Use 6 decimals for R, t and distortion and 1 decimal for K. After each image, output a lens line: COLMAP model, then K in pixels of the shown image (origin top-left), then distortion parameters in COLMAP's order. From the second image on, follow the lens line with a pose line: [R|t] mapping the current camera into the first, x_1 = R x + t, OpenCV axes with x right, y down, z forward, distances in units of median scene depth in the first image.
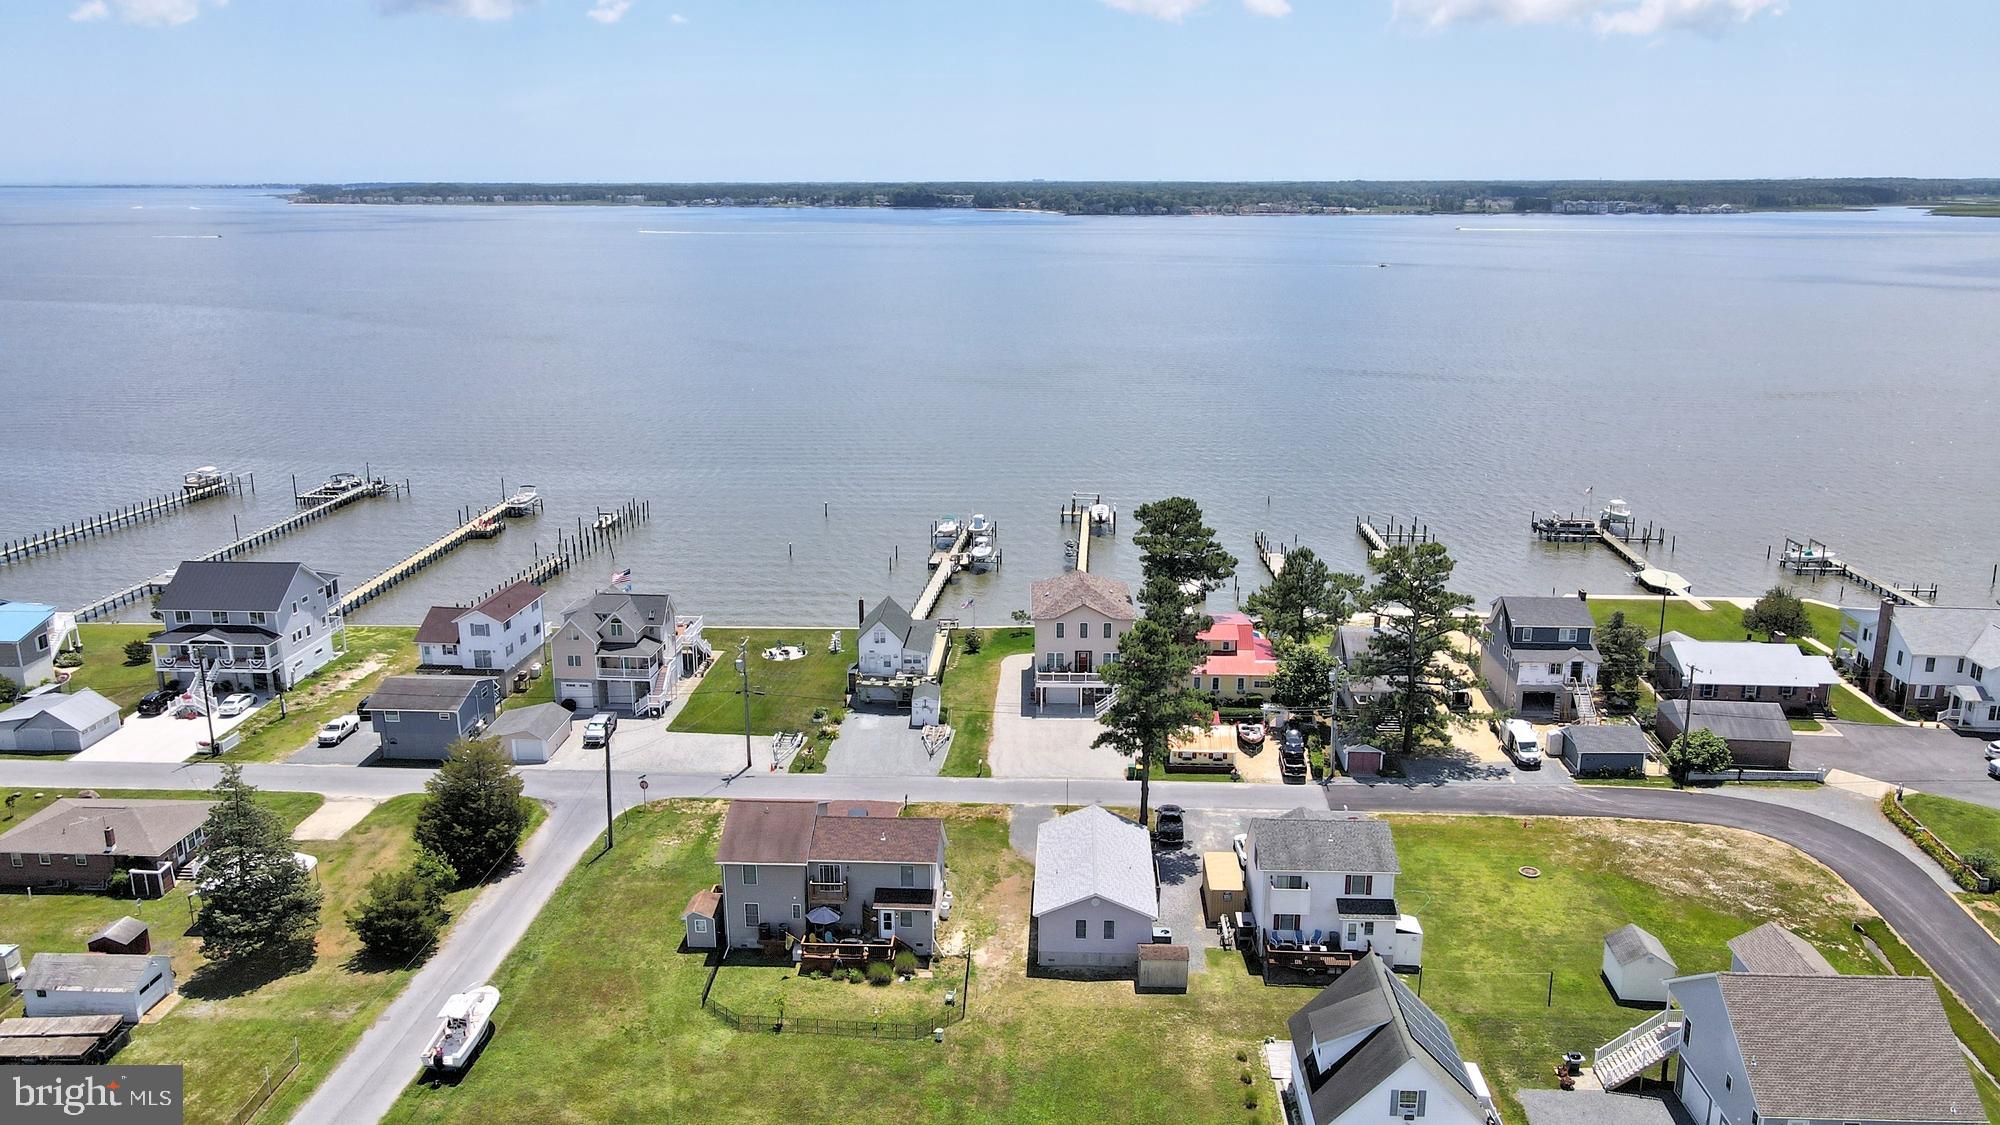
lens RADIAL K [[1475.7, 0, 1000.0], [0, 1475.7, 562.5], [0, 0, 1]] dist [-0.006101, 0.038841]
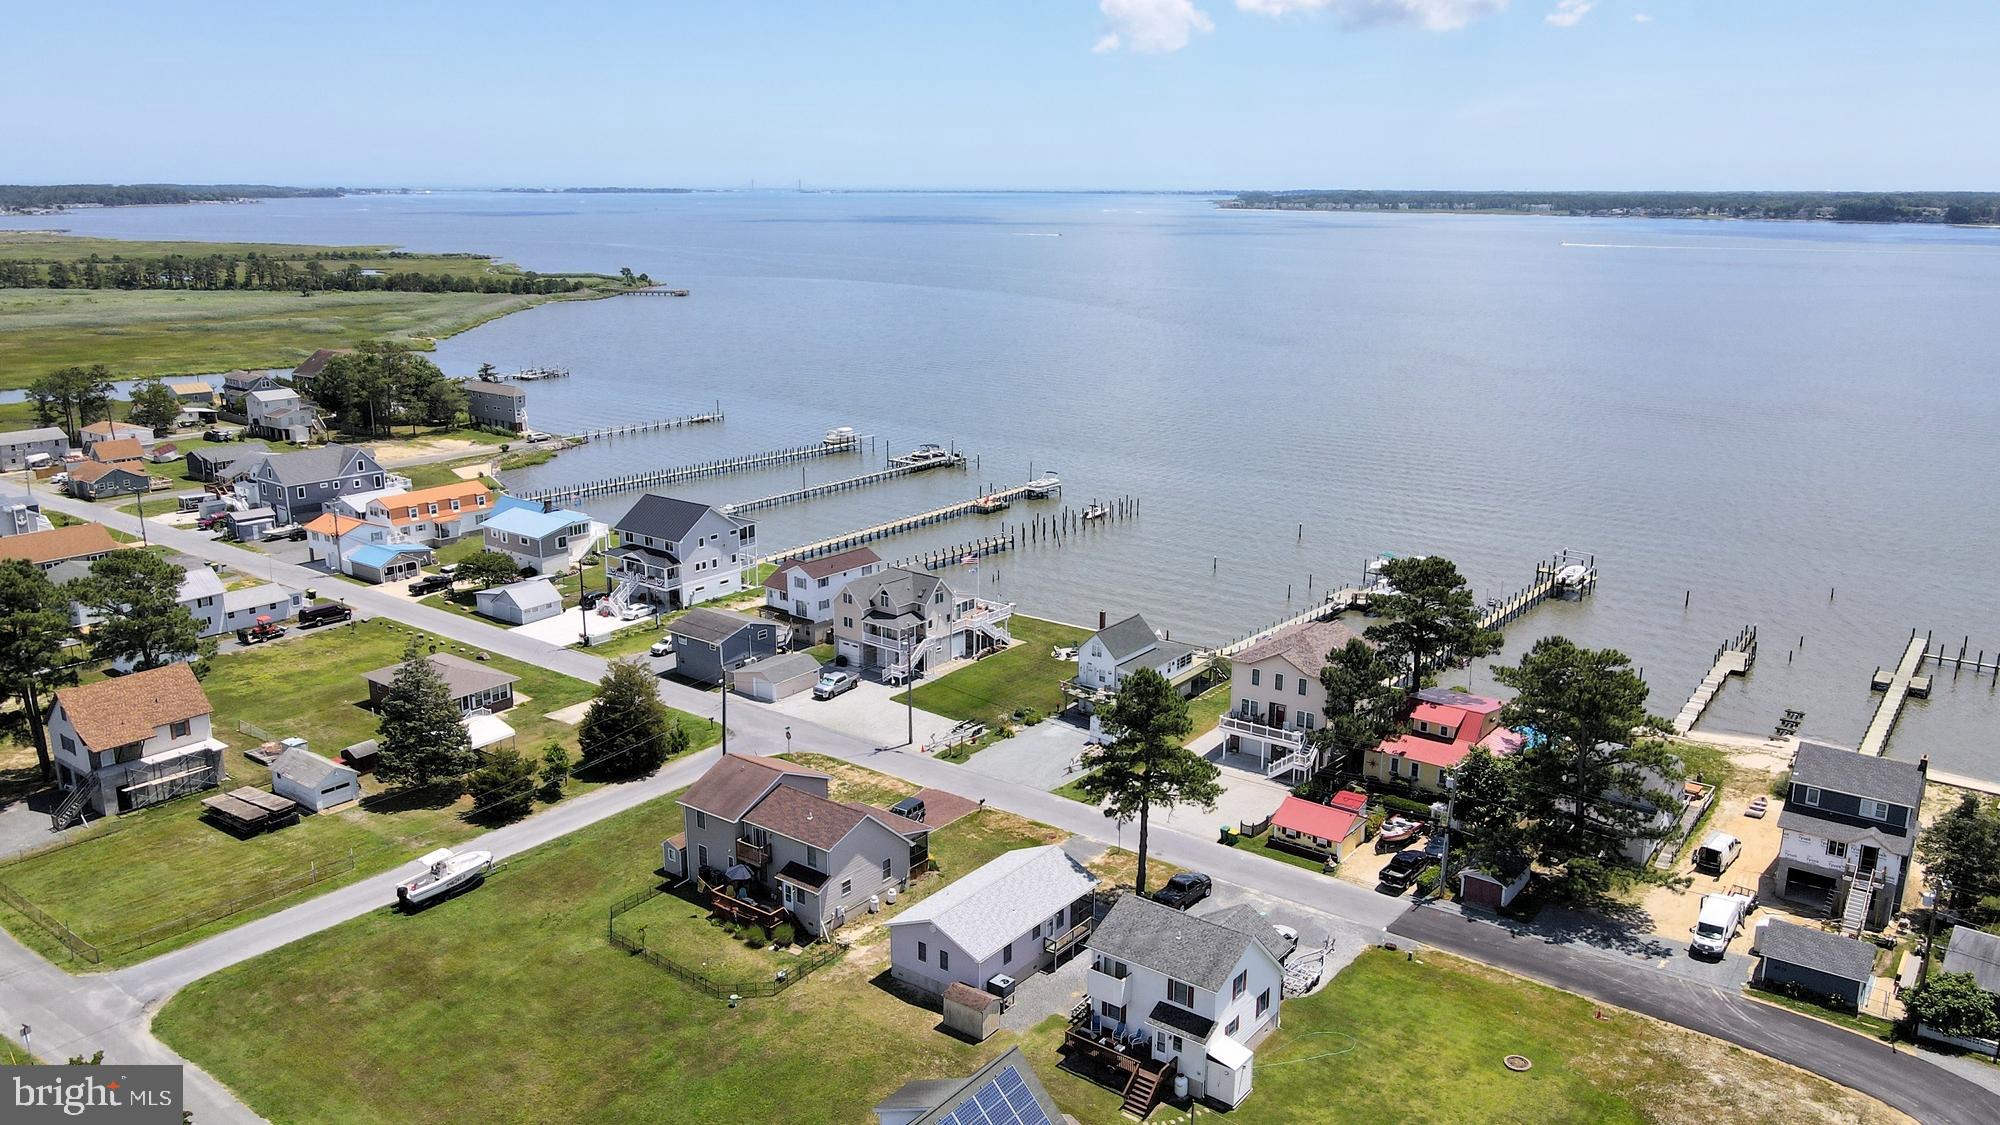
lens RADIAL K [[1475.7, 0, 1000.0], [0, 1475.7, 562.5], [0, 0, 1]] dist [-0.006101, 0.038841]
pose [[0.827925, 0.145039, -0.541760, 0.411641], [-0.147685, 0.988270, 0.038883, -0.039041], [0.541044, 0.047817, 0.839634, 0.125328]]
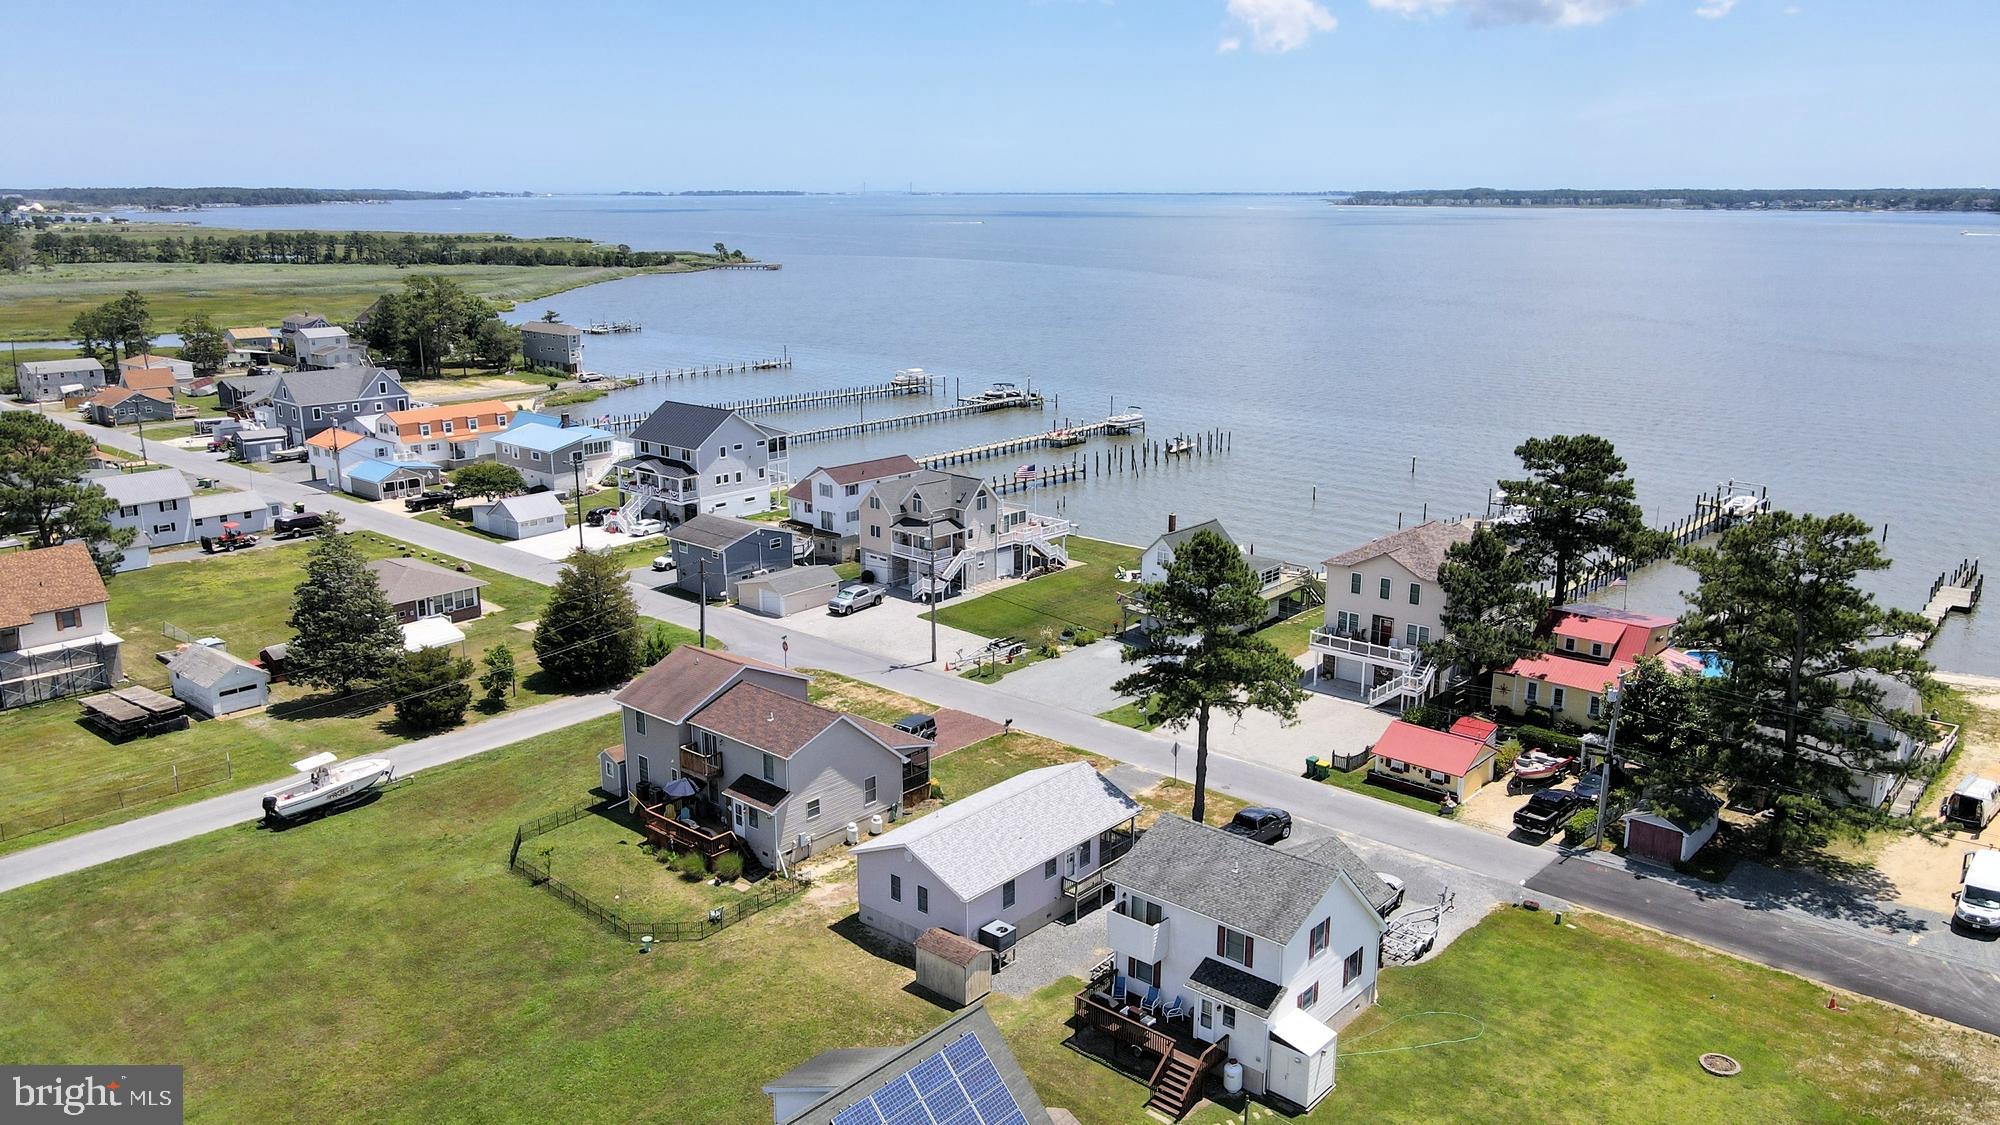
lens RADIAL K [[1474.4, 0, 1001.4], [0, 1474.4, 565.6], [0, 0, 1]] dist [0.008140, 0.007795]
pose [[0.784900, 0.156084, -0.599642, 0.357345], [-0.158531, 0.986129, 0.049176, 0.029199], [0.599000, 0.056463, 0.798756, 0.293291]]
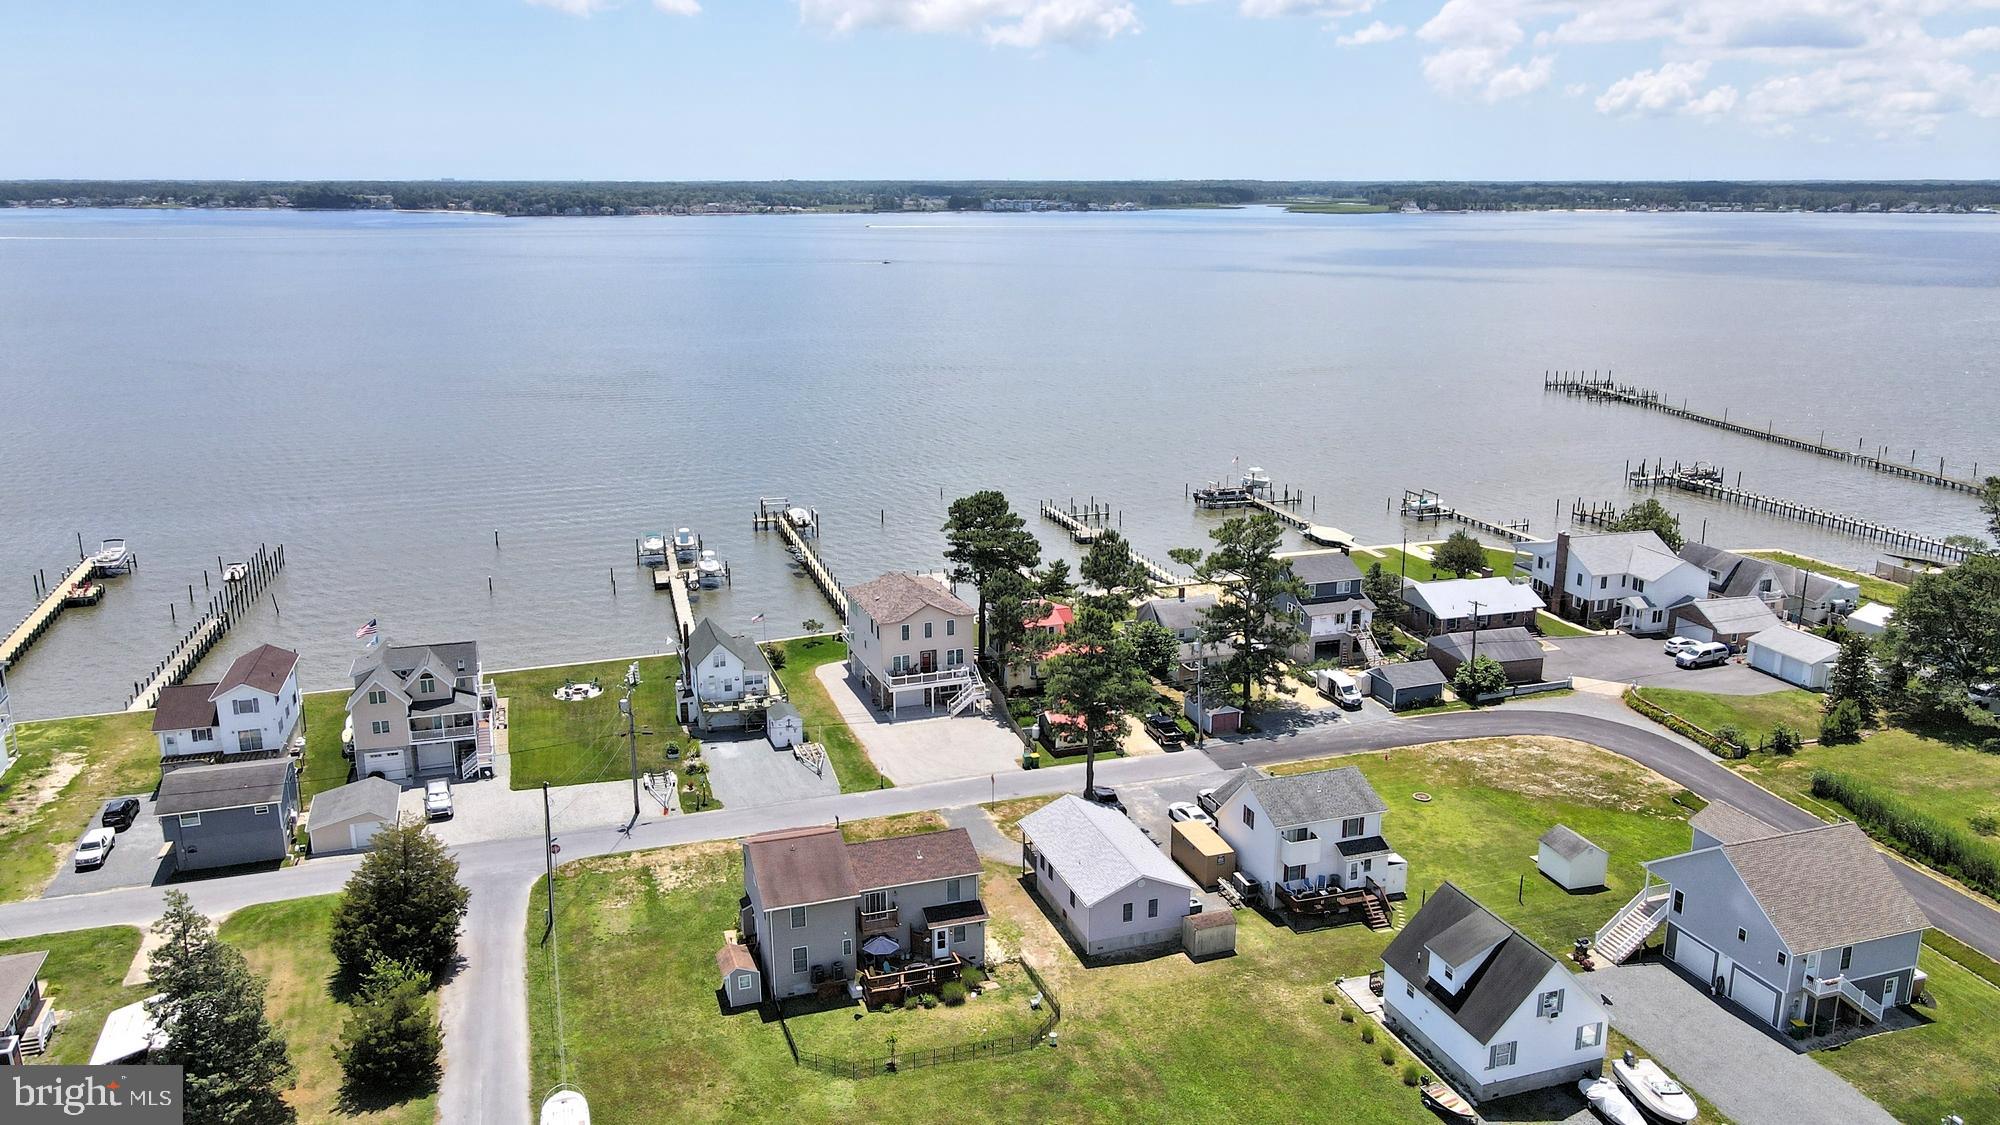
lens RADIAL K [[1475.7, 0, 1000.0], [0, 1475.7, 562.5], [0, 0, 1]] dist [-0.006101, 0.038841]
pose [[0.930552, -0.090893, 0.354698, -0.252857], [0.090820, 0.995724, 0.016891, -0.012230], [-0.354717, 0.016496, 0.934828, 0.050528]]
